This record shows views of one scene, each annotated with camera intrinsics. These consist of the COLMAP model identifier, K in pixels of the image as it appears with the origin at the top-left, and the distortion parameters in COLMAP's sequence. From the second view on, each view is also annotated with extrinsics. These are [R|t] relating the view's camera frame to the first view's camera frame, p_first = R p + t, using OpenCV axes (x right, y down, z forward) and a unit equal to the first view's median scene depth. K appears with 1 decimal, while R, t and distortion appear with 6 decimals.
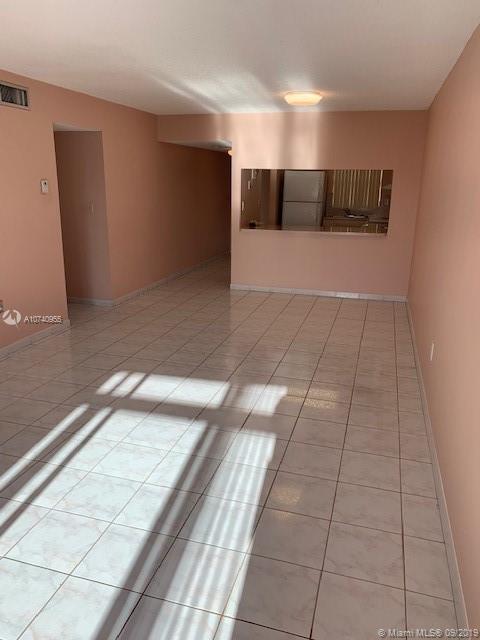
lens RADIAL K [[486.8, 0, 240.2], [0, 486.8, 315.8], [0, 0, 1]] dist [0.038292, -0.048520]
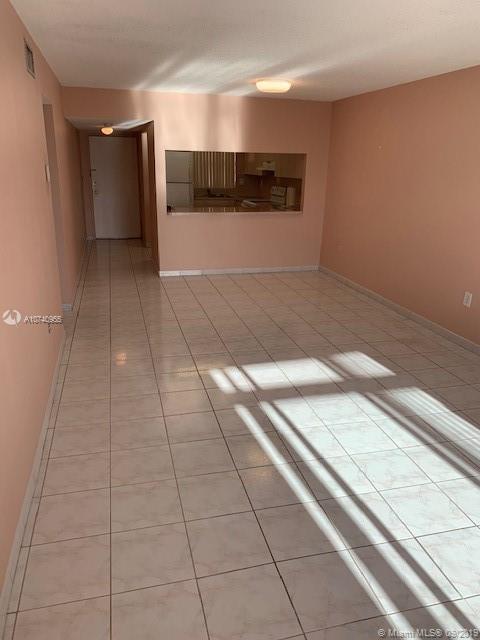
lens RADIAL K [[486.8, 0, 240.7], [0, 486.8, 318.9], [0, 0, 1]] dist [0.038292, -0.048520]
pose [[0.855354, -0.153370, 0.494821, -0.704698], [0.128449, 0.988132, 0.084235, -0.061077], [-0.501868, -0.008491, 0.864903, 0.158780]]
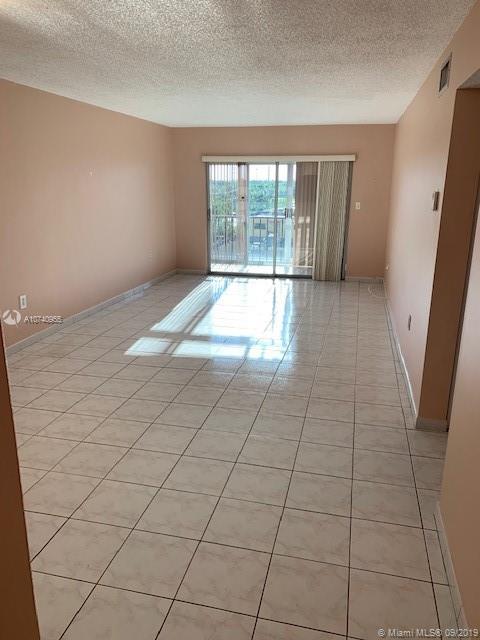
lens RADIAL K [[486.8, 0, 239.0], [0, 486.8, 323.8], [0, 0, 1]] dist [0.038292, -0.048520]
pose [[-0.997759, -0.016064, -0.064951, -0.106427], [-0.048008, 0.848049, 0.527739, -0.590574], [0.046604, 0.529674, -0.846920, 2.062023]]
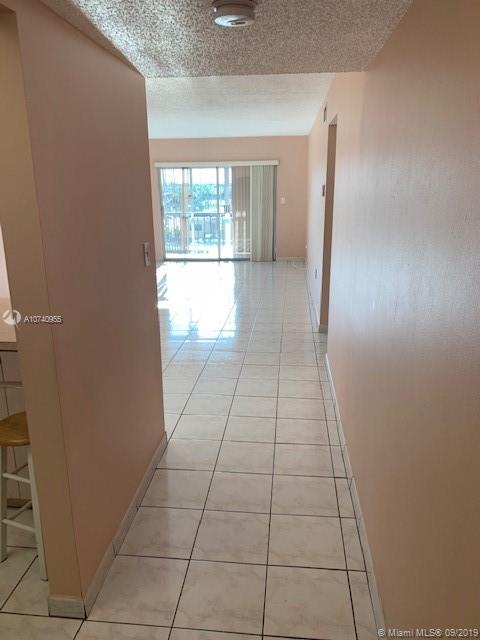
lens RADIAL K [[486.8, 0, 241.1], [0, 486.8, 325.5], [0, 0, 1]] dist [0.038292, -0.048520]
pose [[-0.980941, 0.038040, -0.190545, 0.006384], [-0.067687, 0.852325, 0.518613, -0.716417], [0.182134, 0.521627, -0.833506, 2.557273]]
